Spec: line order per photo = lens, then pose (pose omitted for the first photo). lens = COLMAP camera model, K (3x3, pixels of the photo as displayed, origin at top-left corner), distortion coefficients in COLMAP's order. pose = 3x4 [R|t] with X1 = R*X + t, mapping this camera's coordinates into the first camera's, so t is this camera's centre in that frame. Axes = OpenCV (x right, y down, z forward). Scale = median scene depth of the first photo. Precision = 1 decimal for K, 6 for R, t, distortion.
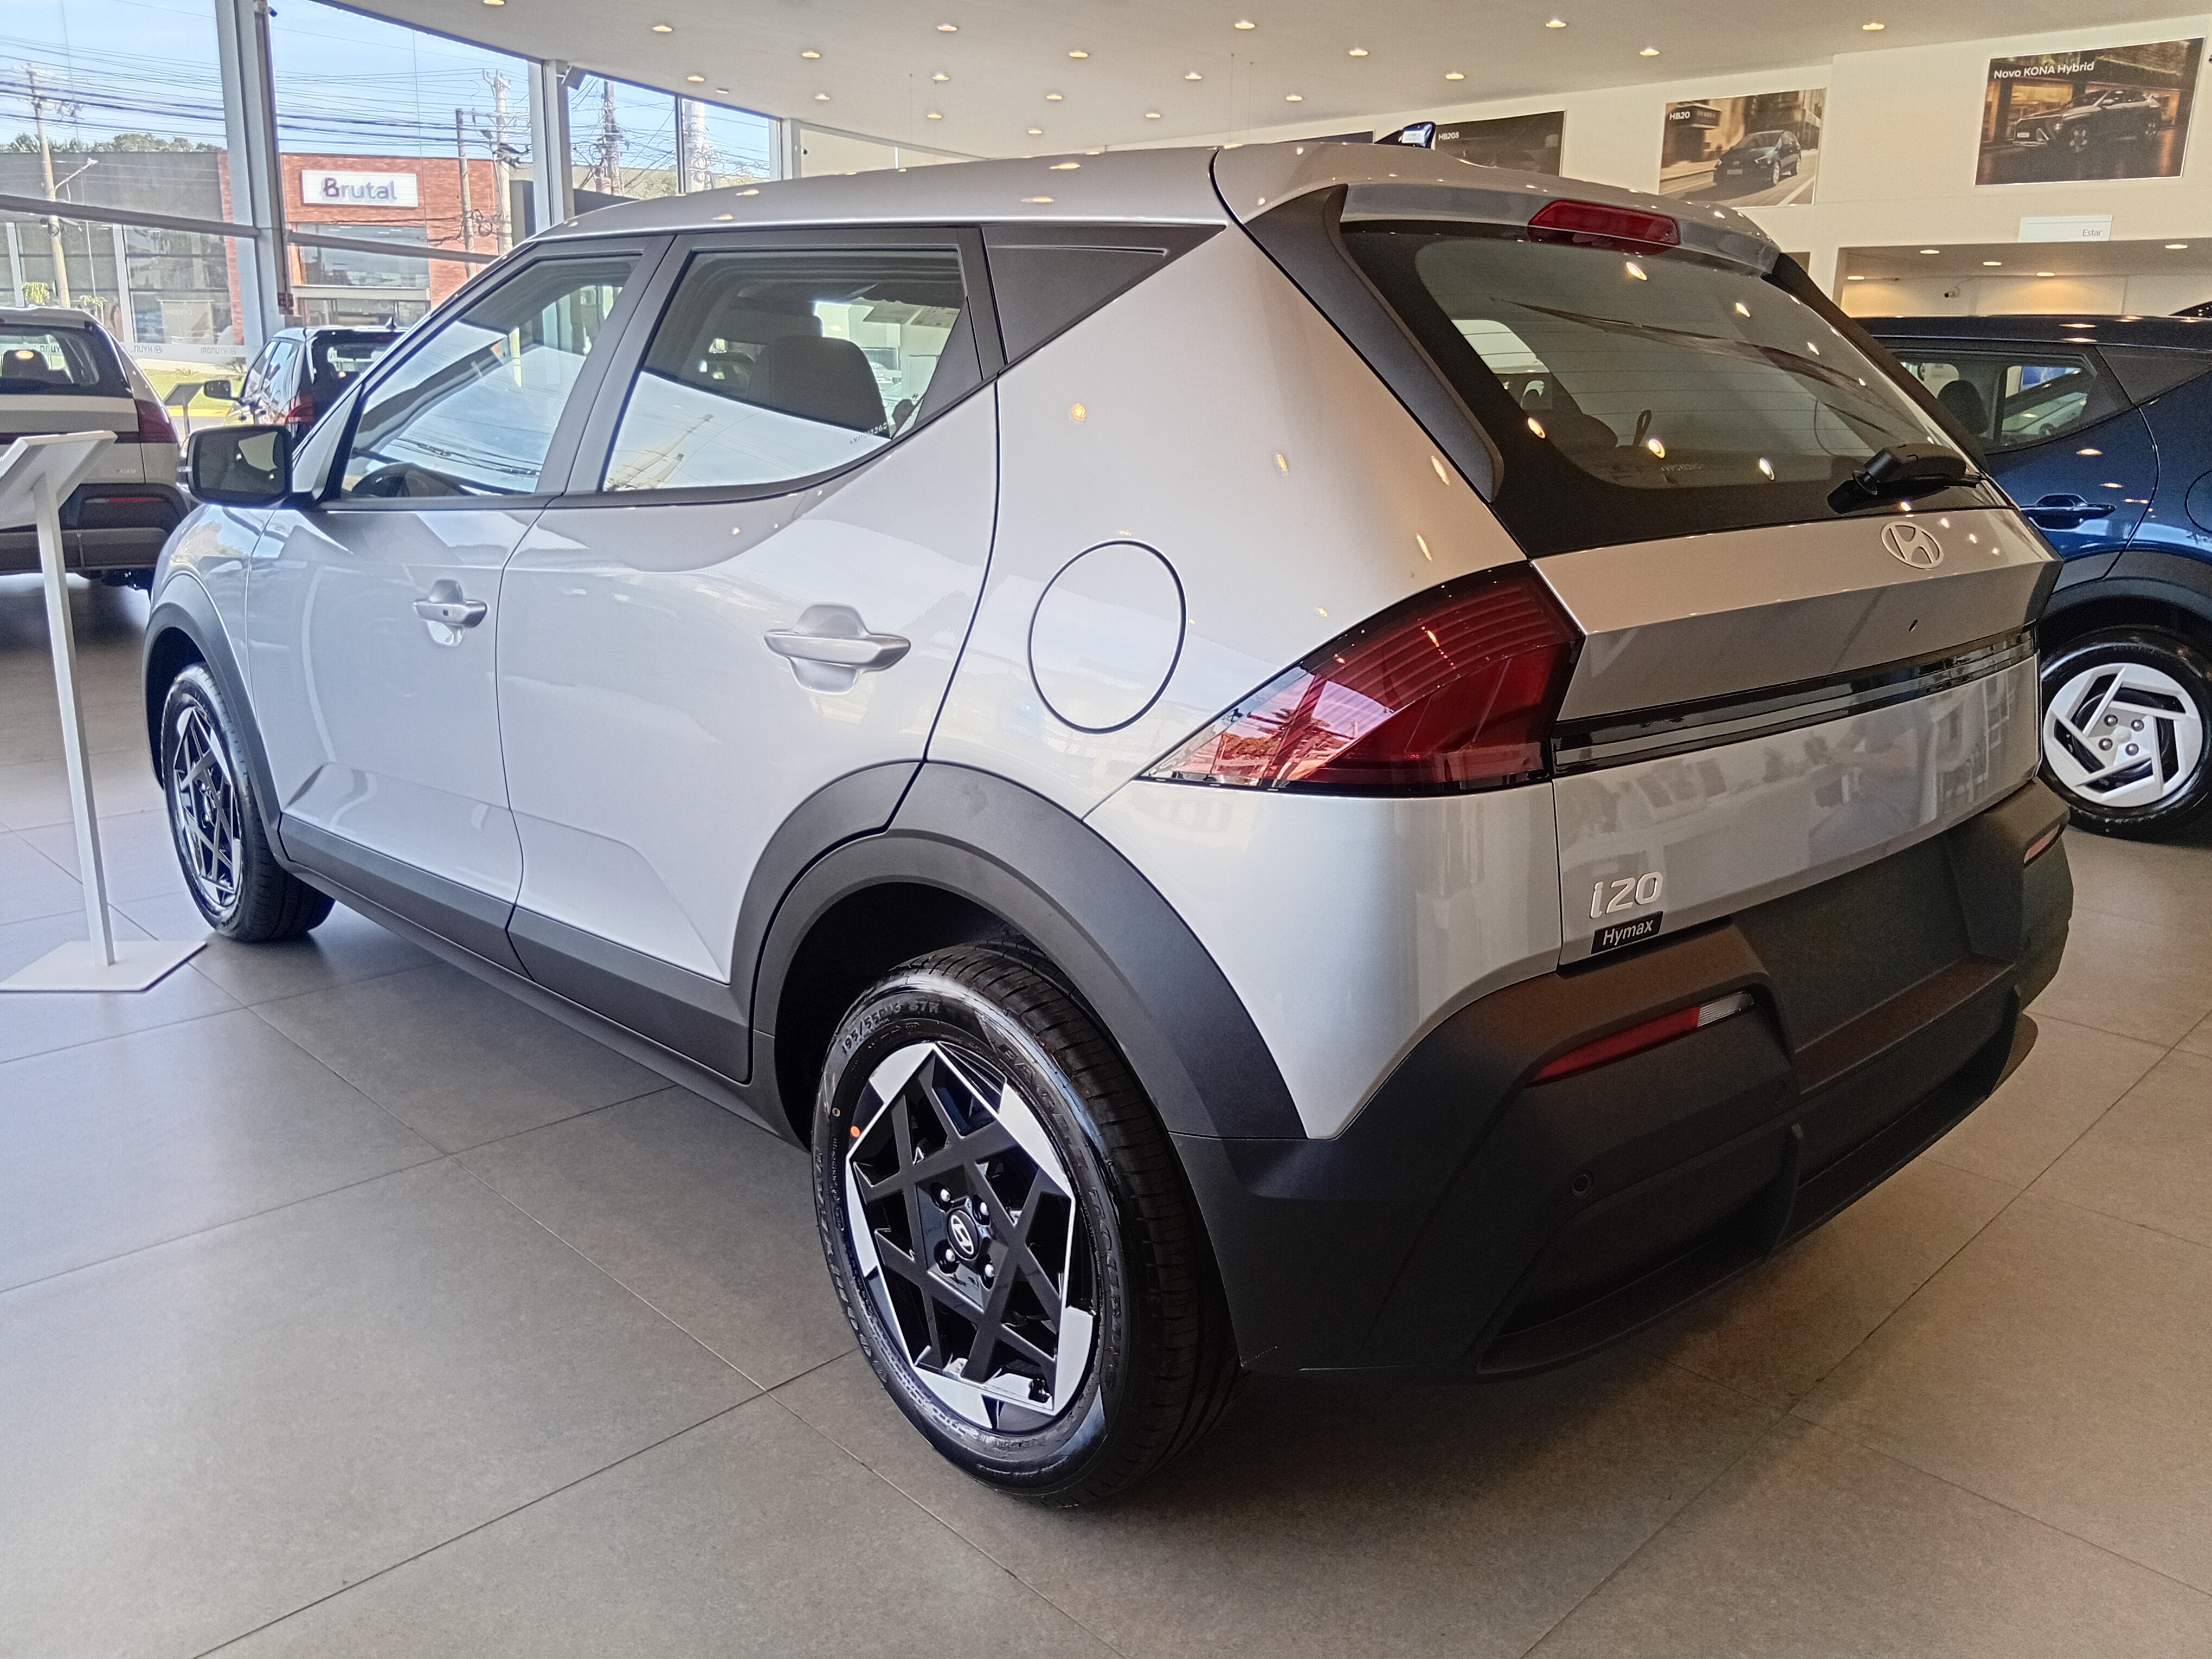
lens RADIAL K [[1699.6, 0, 1106.0], [0, 1699.6, 829.5], [0, 0, 1]] dist [-0.054055, -0.001133]
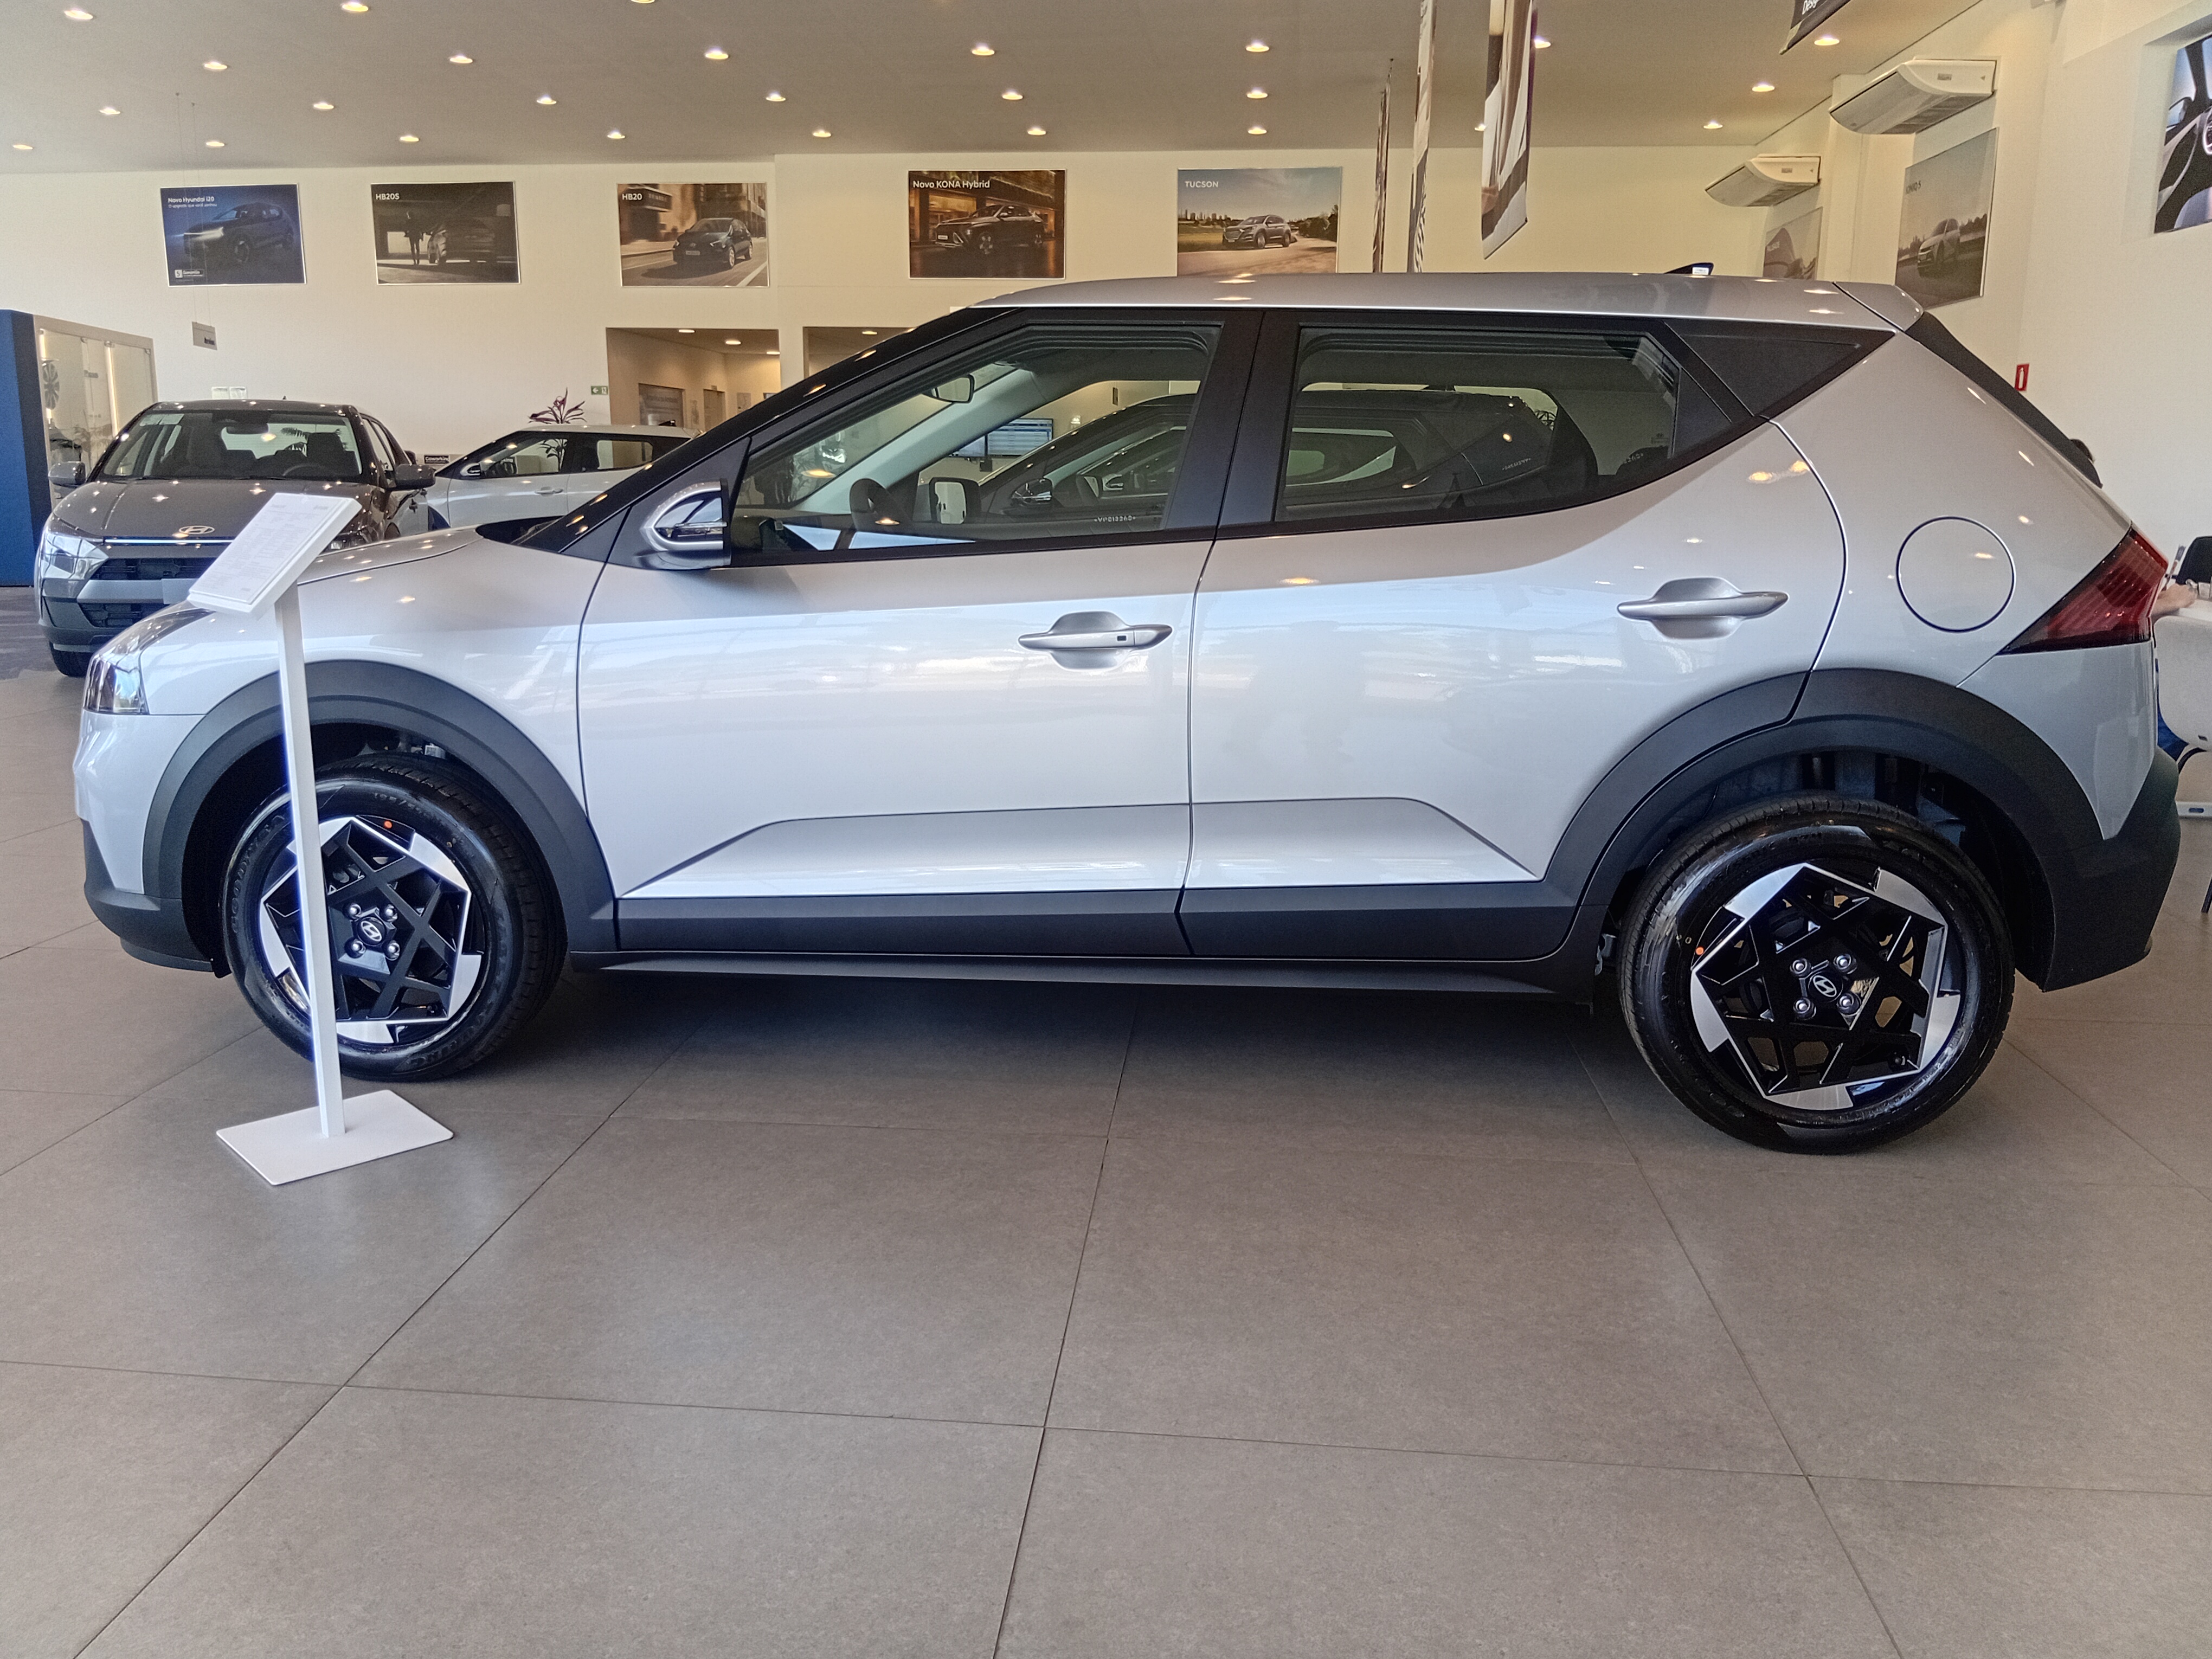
lens RADIAL K [[1697.8, 0, 1106.0], [0, 1697.8, 829.5], [0, 0, 1]] dist [-0.041445, 0.003323]
pose [[0.759584, -0.135478, 0.636144, -0.185373], [0.160179, 0.986907, 0.018918, -0.003855], [-0.630377, 0.087527, 0.771339, 0.027297]]
